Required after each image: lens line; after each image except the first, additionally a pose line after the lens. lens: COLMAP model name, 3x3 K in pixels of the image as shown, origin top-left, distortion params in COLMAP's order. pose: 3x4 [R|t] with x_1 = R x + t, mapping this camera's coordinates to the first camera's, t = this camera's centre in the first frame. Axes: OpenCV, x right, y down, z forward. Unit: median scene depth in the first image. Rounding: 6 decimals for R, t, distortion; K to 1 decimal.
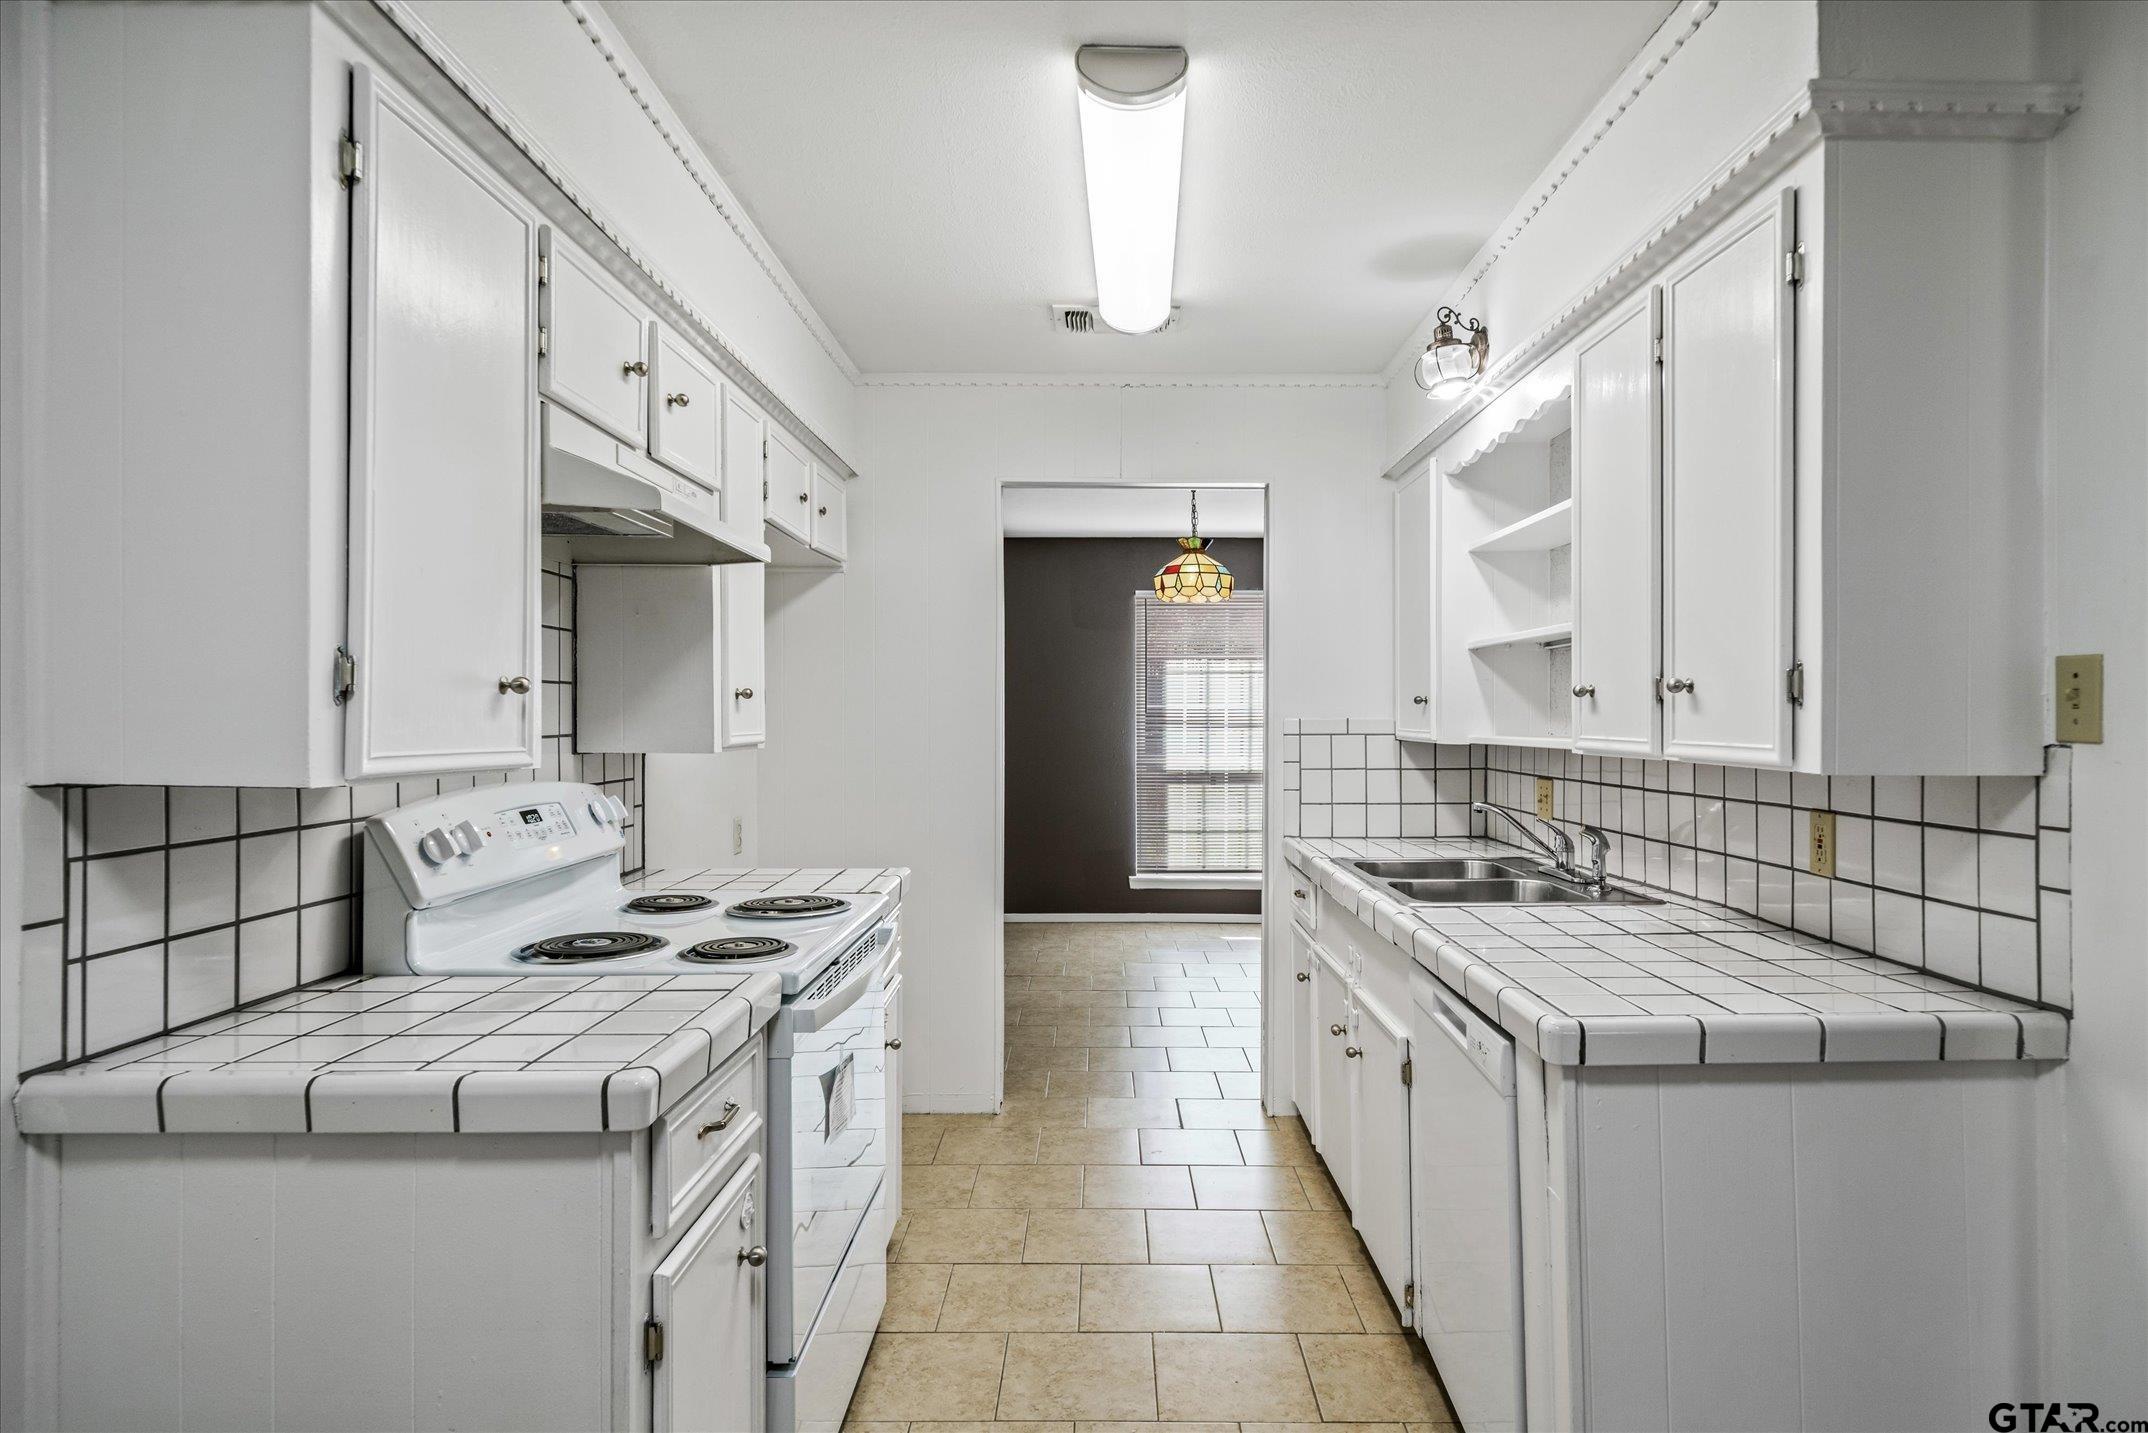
lens RADIAL K [[1154.1, 0, 1106.1], [0, 1154.1, 717.9], [0, 0, 1]] dist [0.004245, 0.001936]
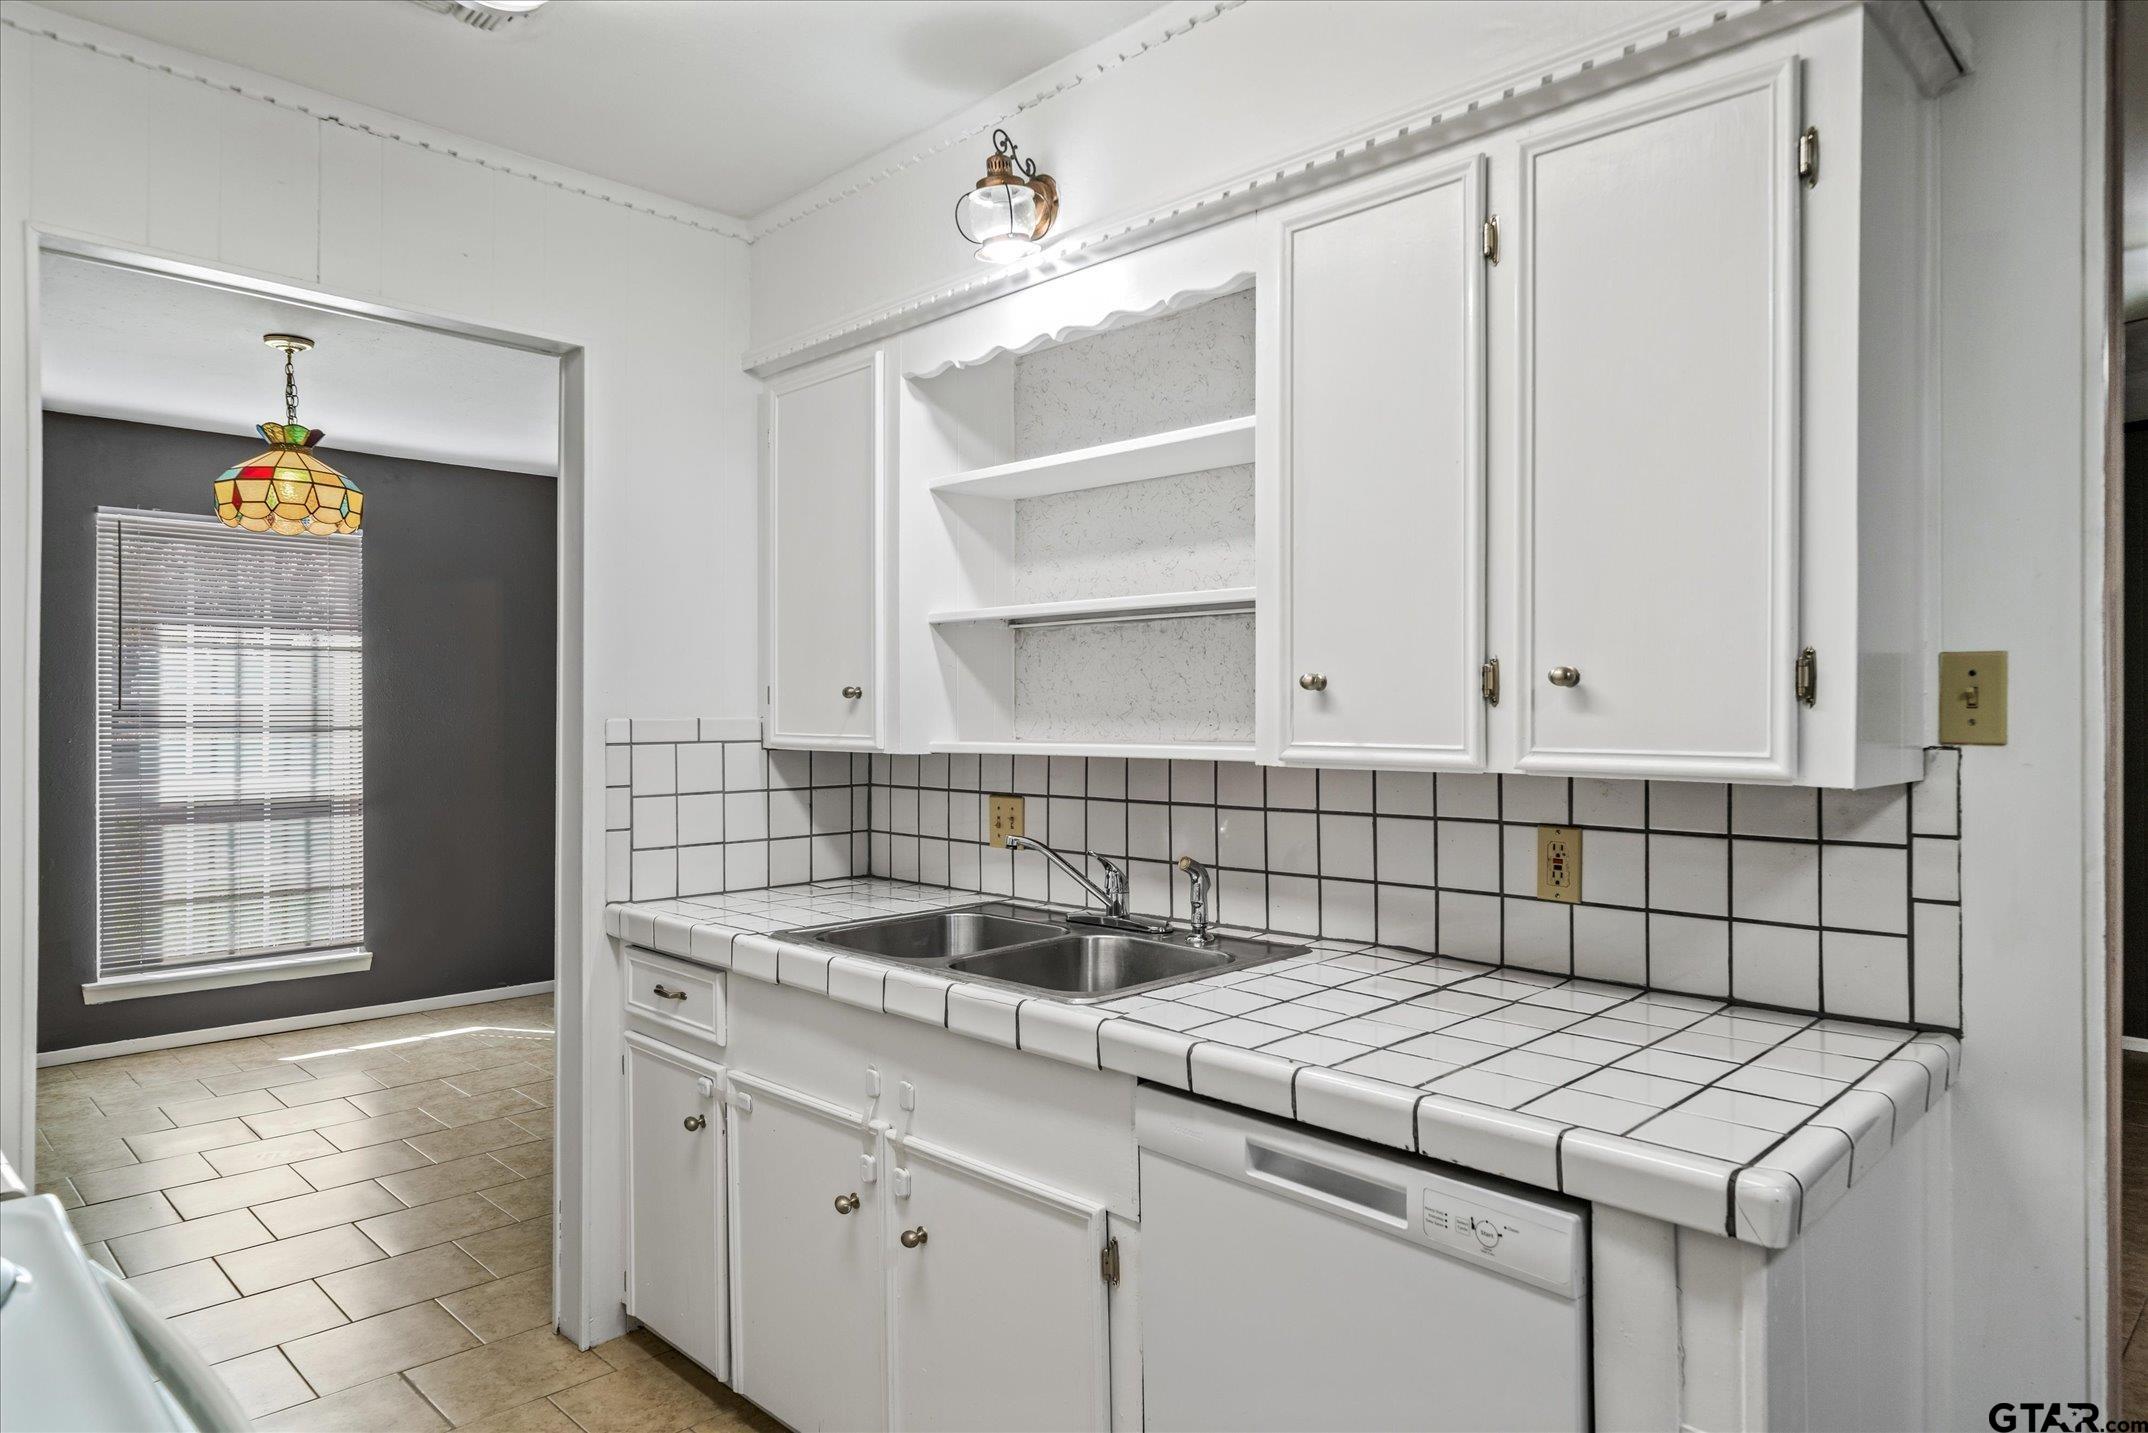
lens RADIAL K [[1293.7, 0, 1101.5], [0, 1293.7, 710.8], [0, 0, 1]] dist [0.003071, 0.002043]
pose [[0.704899, 0.000236, 0.709308, -0.248616], [0.002063, 0.999995, -0.002382, -0.002939], [-0.709305, 0.003143, 0.704895, 0.460890]]
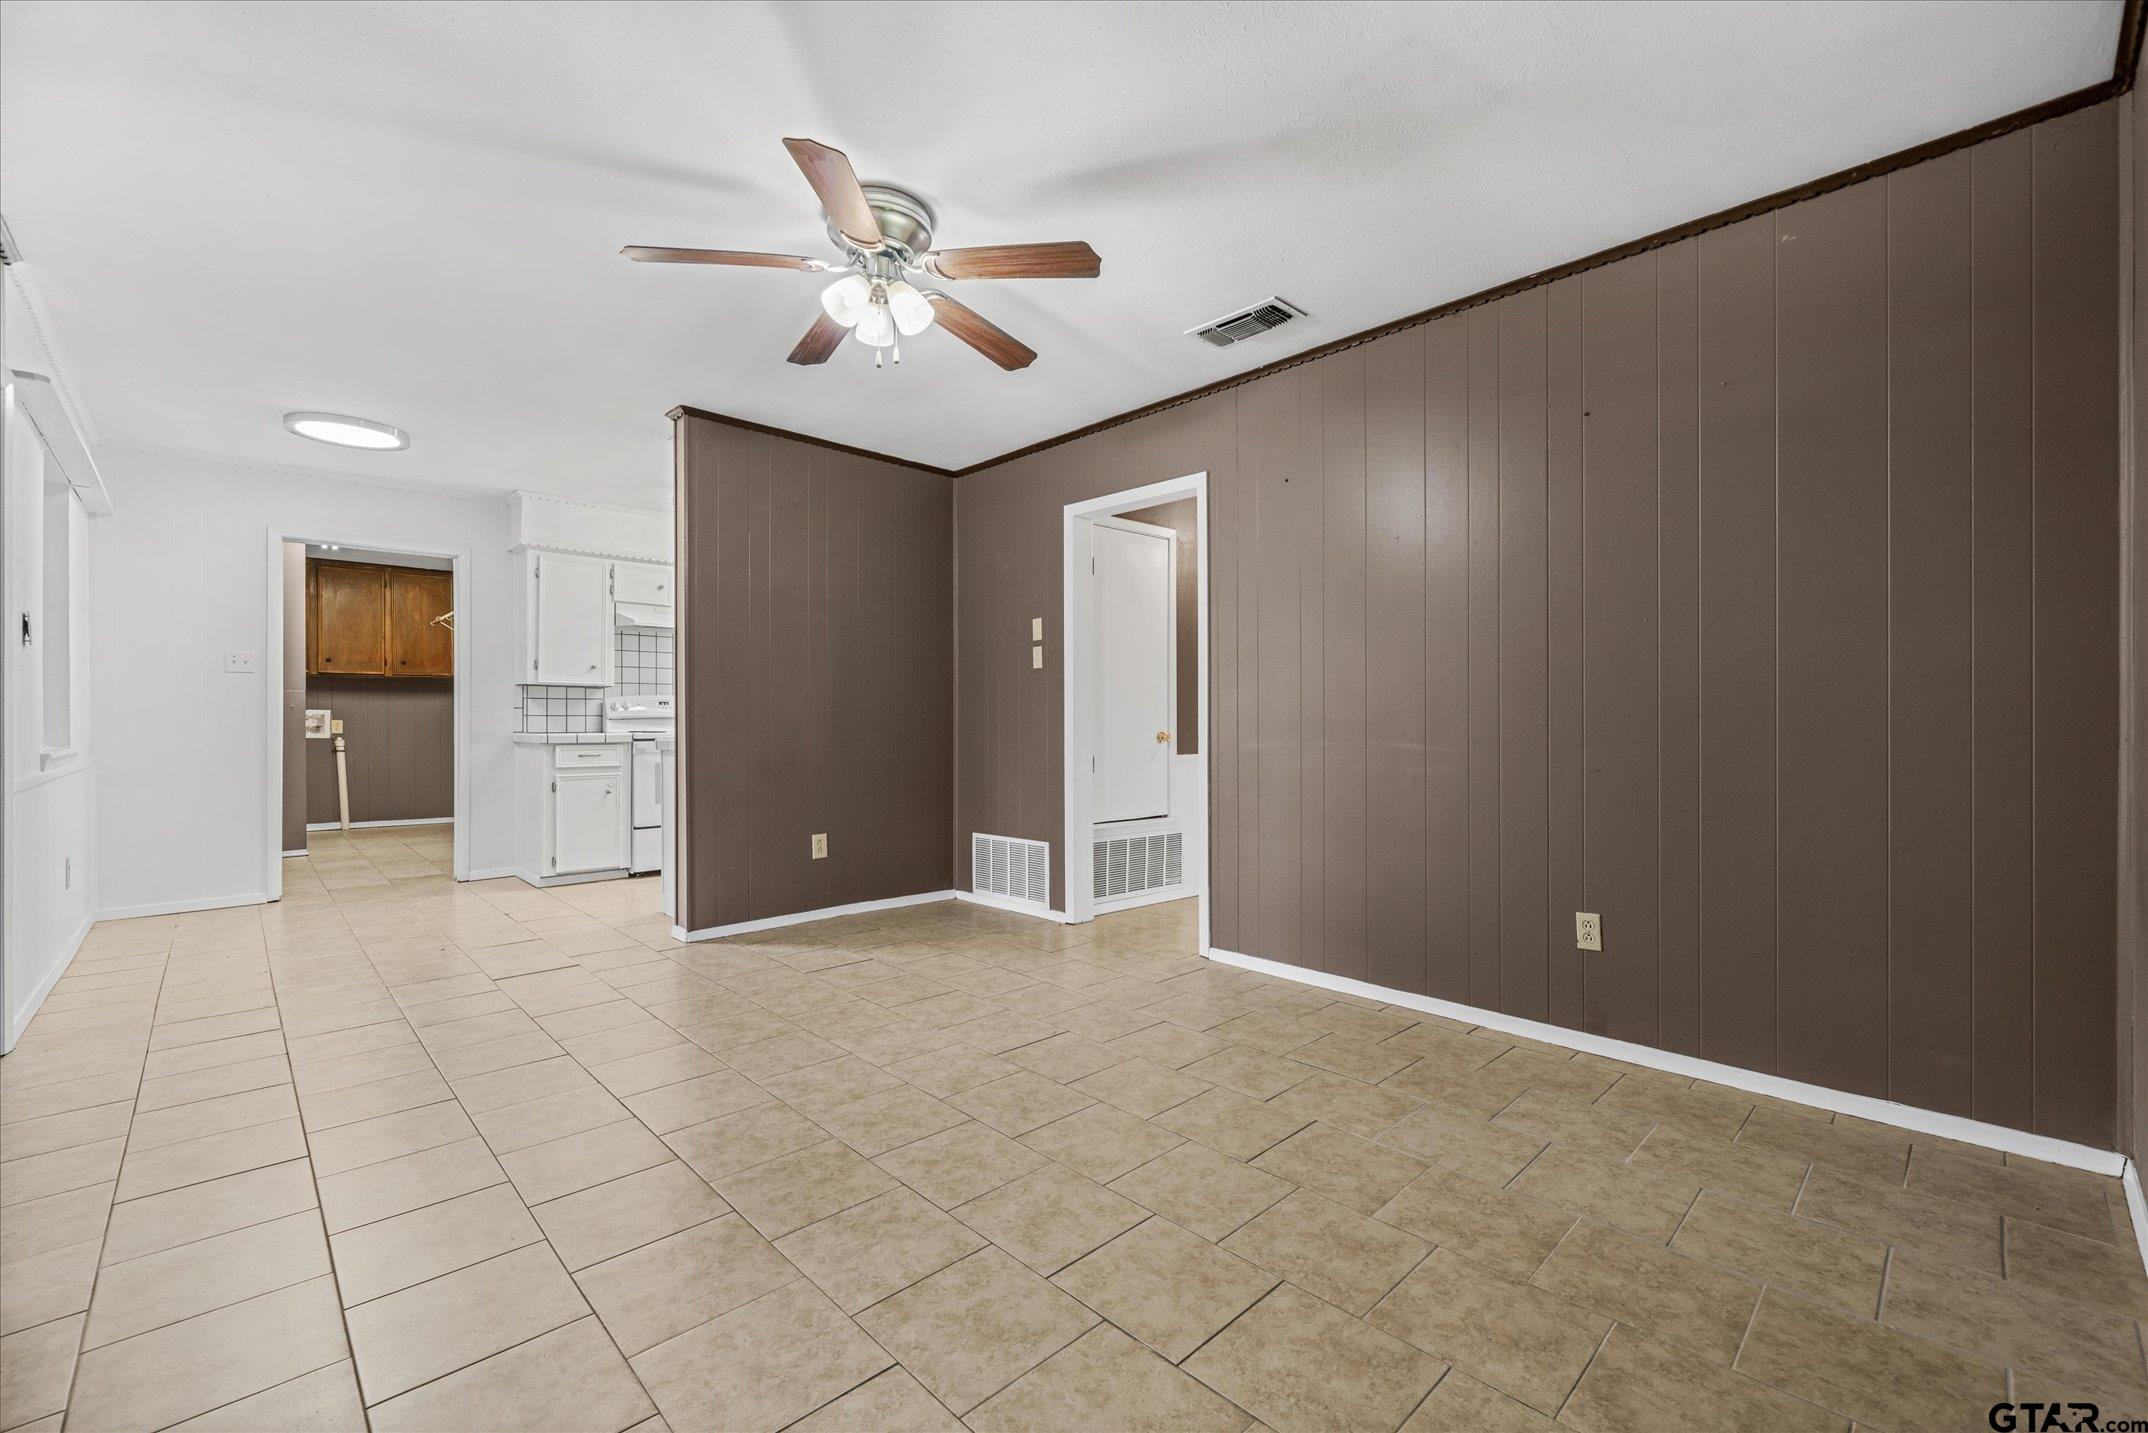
lens RADIAL K [[887.5, 0, 1092.1], [0, 887.5, 723.3], [0, 0, 1]] dist [0.003342, 0.000280]
pose [[0.699391, 0.005507, -0.714718, 2.245881], [-0.003777, 0.999985, 0.004009, 0.115044], [0.714729, -0.000105, 0.699401, -0.047126]]
